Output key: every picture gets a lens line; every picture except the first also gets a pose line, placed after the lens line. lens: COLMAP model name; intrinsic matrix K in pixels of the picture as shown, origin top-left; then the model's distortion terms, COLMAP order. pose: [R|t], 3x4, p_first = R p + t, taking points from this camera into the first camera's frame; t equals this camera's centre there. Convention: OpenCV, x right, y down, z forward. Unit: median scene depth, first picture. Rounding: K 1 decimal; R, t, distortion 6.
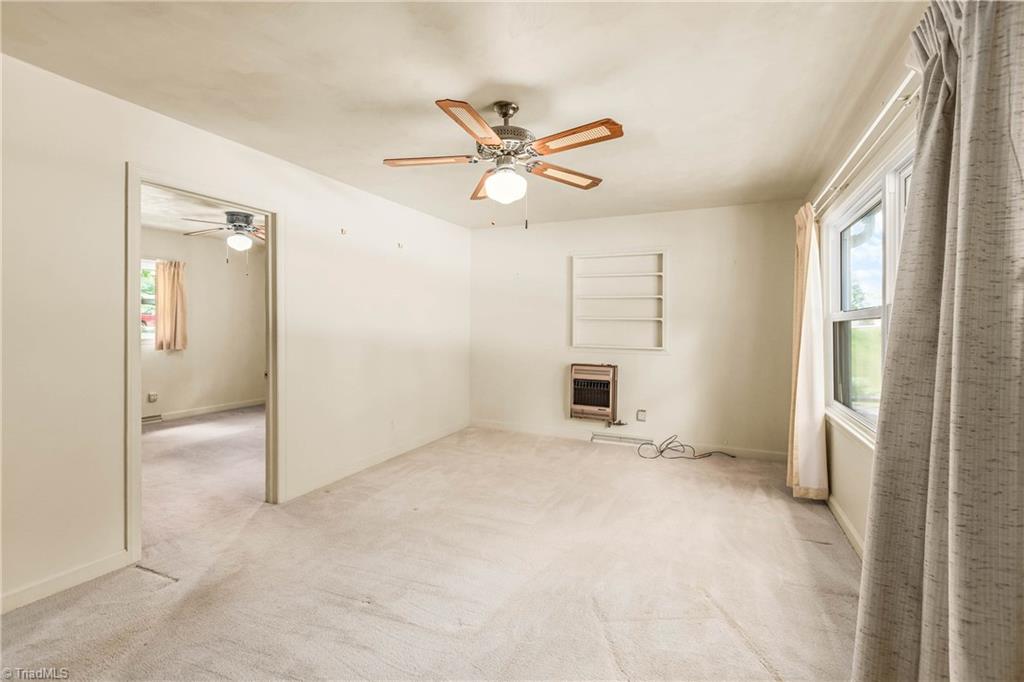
lens RADIAL K [[464.0, 0, 513.3], [0, 464.0, 330.7], [0, 0, 1]] dist [-0.018399, 0.000020]
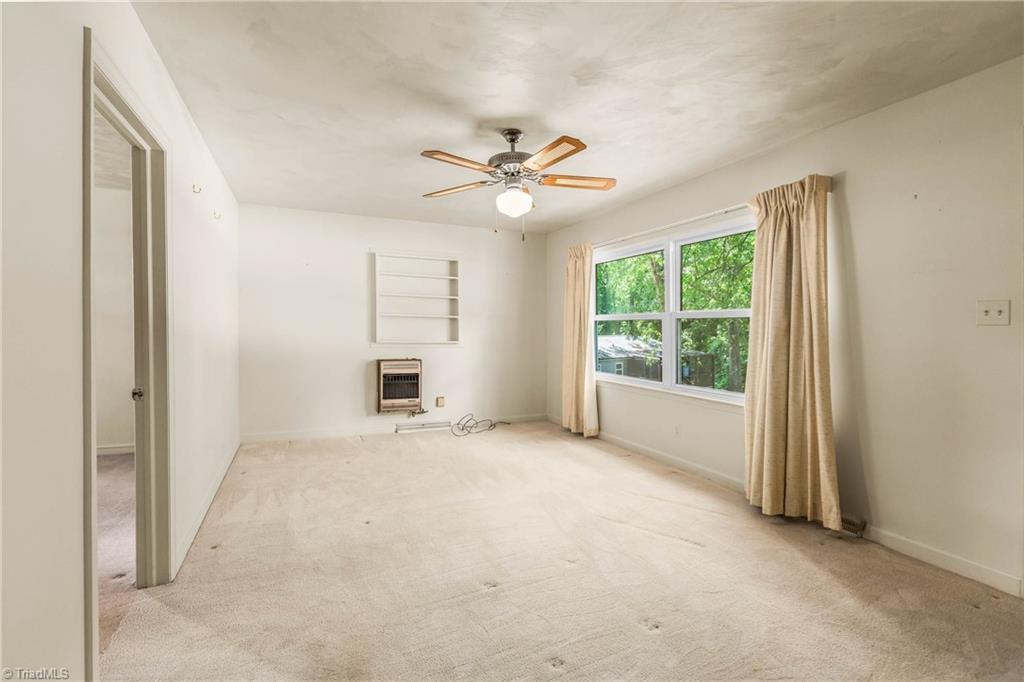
lens RADIAL K [[464.0, 0, 513.3], [0, 464.0, 330.7], [0, 0, 1]] dist [-0.018399, 0.000020]
pose [[0.660994, -0.008194, 0.750346, -0.453461], [0.003152, 0.999962, 0.008143, 0.000482], [-0.750384, -0.003018, 0.660995, 0.116606]]
